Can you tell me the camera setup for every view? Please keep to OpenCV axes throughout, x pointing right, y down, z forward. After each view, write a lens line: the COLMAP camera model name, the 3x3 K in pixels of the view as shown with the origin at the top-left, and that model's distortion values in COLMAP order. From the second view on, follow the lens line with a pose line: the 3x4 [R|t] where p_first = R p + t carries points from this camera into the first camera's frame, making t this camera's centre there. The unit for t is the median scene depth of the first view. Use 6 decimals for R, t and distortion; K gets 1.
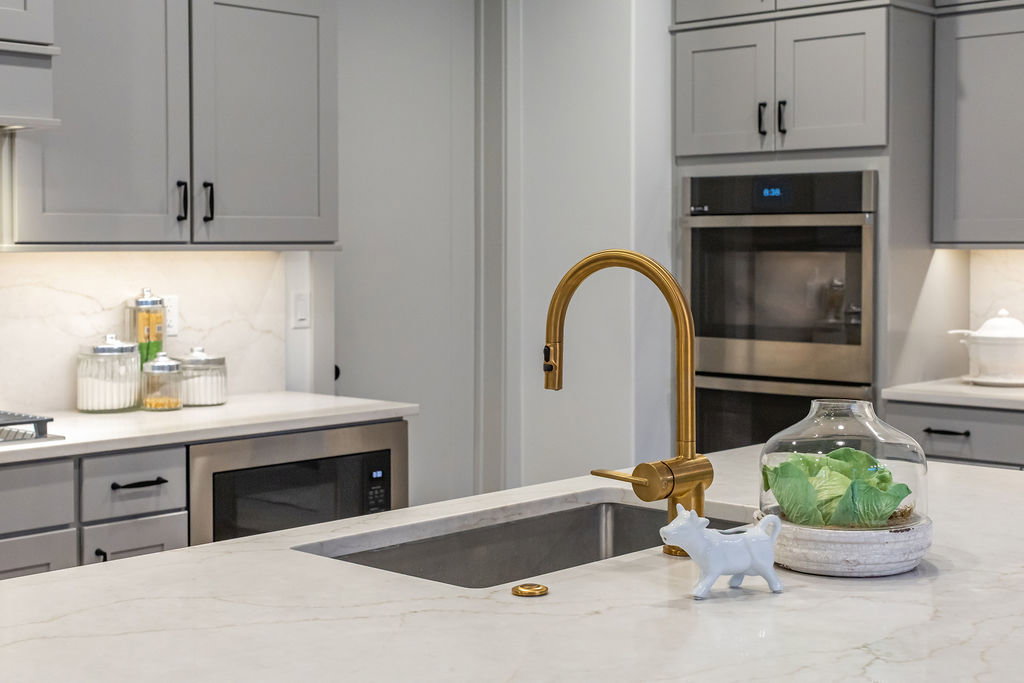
lens RADIAL K [[1508.6, 0, 511.9], [0, 1508.6, 338.2], [0, 0, 1]] dist [0.004482, 0.000000]
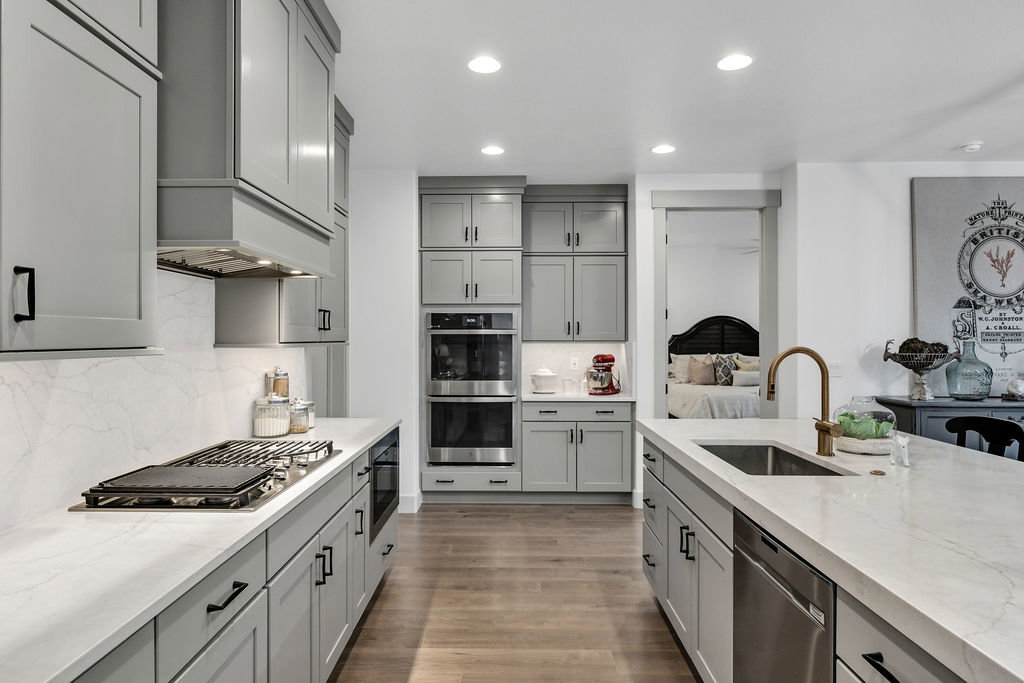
lens RADIAL K [[614.6, 0, 510.8], [0, 614.6, 342.7], [0, 0, 1]] dist [-0.018656, 0.005148]
pose [[0.723797, -0.002722, 0.690007, -0.488412], [0.041608, 0.998345, -0.039707, -0.018600], [-0.688757, 0.057450, 0.722712, 0.242788]]
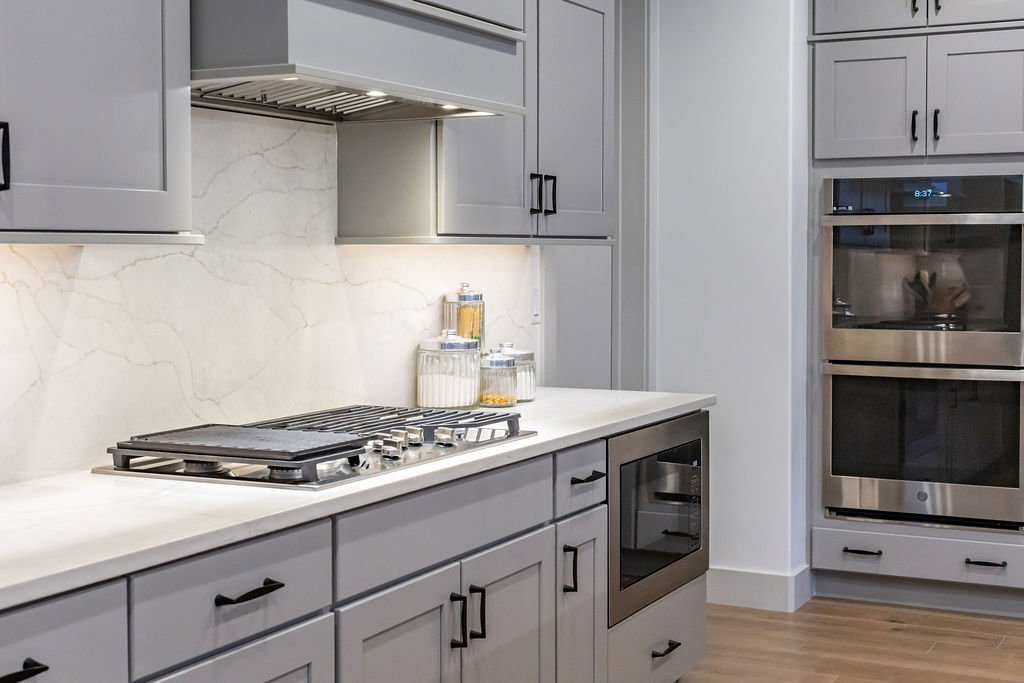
lens RADIAL K [[1508.6, 0, 503.8], [0, 1508.6, 334.0], [0, 0, 1]] dist [0.004482, 0.000000]
pose [[0.957282, -0.014812, 0.288776, -0.445793], [0.017415, 0.999828, -0.006447, 0.005929], [-0.288631, 0.011200, 0.957375, 0.052471]]
